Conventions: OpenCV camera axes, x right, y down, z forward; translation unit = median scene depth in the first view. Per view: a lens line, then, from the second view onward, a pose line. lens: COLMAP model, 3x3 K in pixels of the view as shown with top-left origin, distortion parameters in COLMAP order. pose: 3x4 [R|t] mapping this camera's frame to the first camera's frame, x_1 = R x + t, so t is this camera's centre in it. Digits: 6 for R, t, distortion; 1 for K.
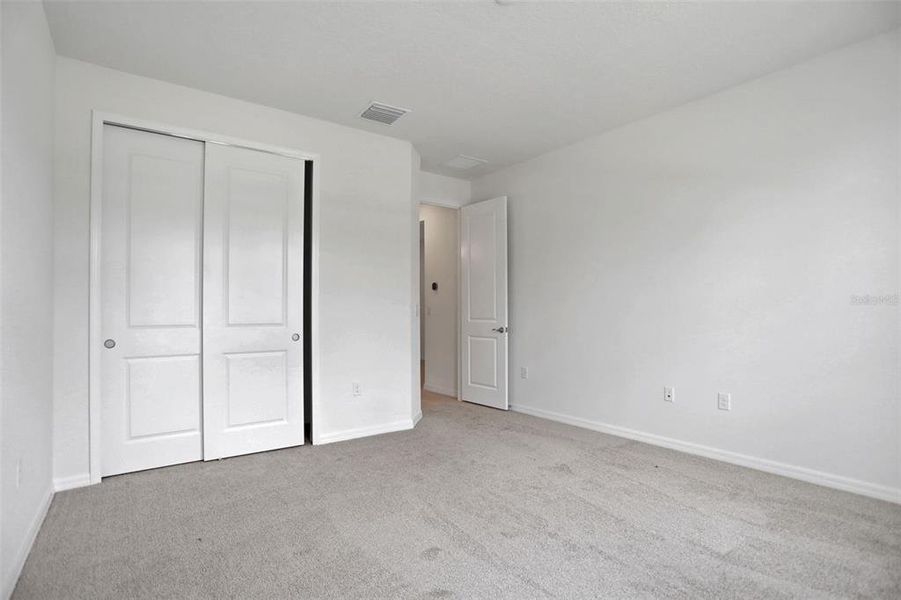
lens RADIAL K [[459.2, 0, 451.6], [0, 459.2, 303.8], [0, 0, 1]] dist [-0.012932, 0.000173]
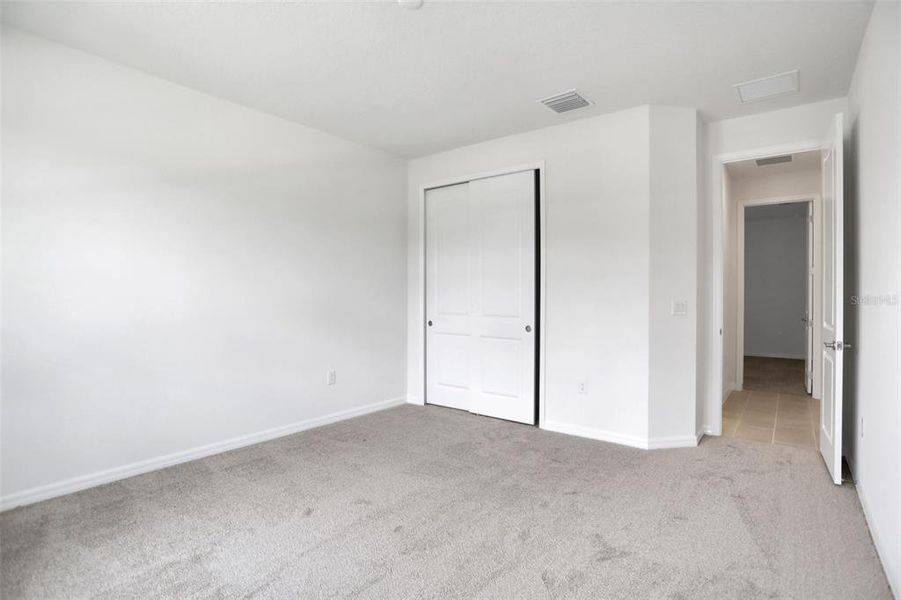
lens RADIAL K [[459.2, 0, 451.4], [0, 459.2, 292.7], [0, 0, 1]] dist [-0.012932, 0.000173]
pose [[0.274930, 0.004837, -0.961452, 0.712077], [0.000514, 0.999986, 0.005177, -0.022440], [0.961464, -0.001917, 0.274924, 0.515164]]
